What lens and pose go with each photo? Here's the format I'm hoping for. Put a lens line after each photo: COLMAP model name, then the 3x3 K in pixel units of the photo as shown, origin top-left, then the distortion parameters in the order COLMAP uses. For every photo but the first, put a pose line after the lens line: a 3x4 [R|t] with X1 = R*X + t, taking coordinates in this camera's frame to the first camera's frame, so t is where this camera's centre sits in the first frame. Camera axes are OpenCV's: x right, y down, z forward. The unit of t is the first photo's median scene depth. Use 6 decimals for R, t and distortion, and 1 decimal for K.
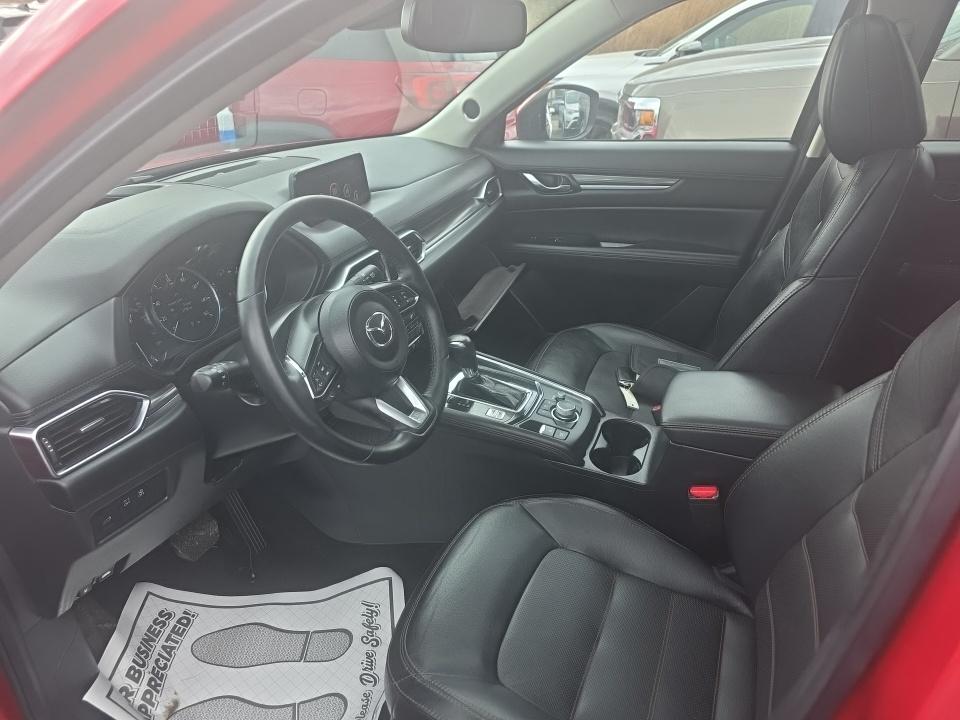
lens RADIAL K [[681.0, 0, 480.0], [0, 681.0, 360.0], [0, 0, 1]] dist [0.007616, -0.033646]
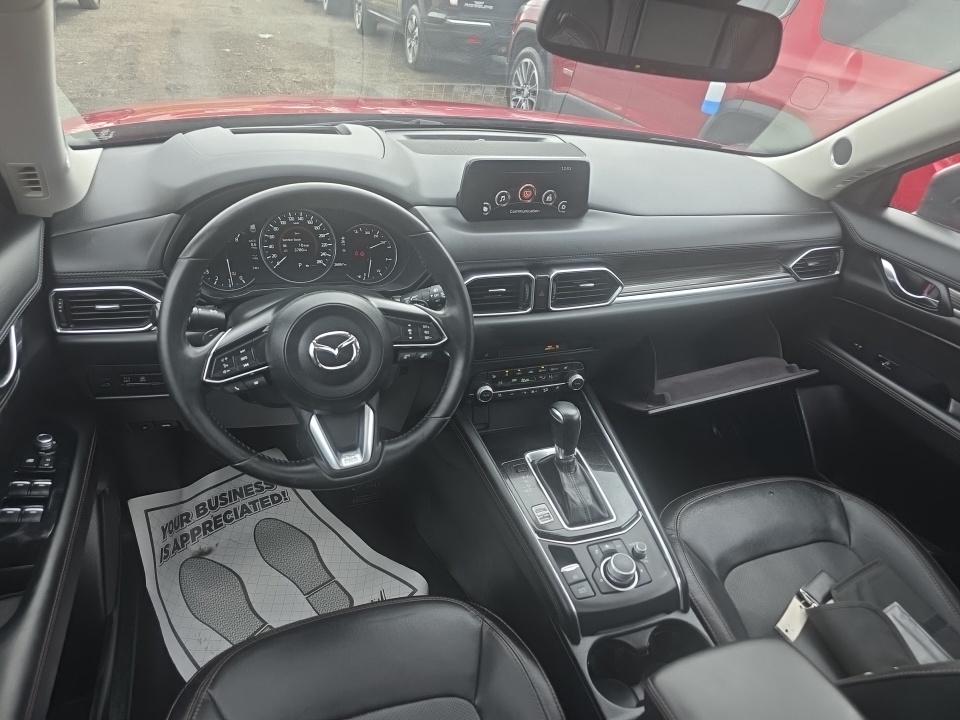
lens RADIAL K [[673.2, 0, 480.0], [0, 673.2, 337.7], [0, 0, 1]] dist [0.001090, -0.001399]
pose [[0.654121, 0.453110, -0.605654, 0.343007], [-0.433048, 0.880840, 0.191284, -0.212673], [0.620157, 0.137155, 0.772395, 0.298011]]
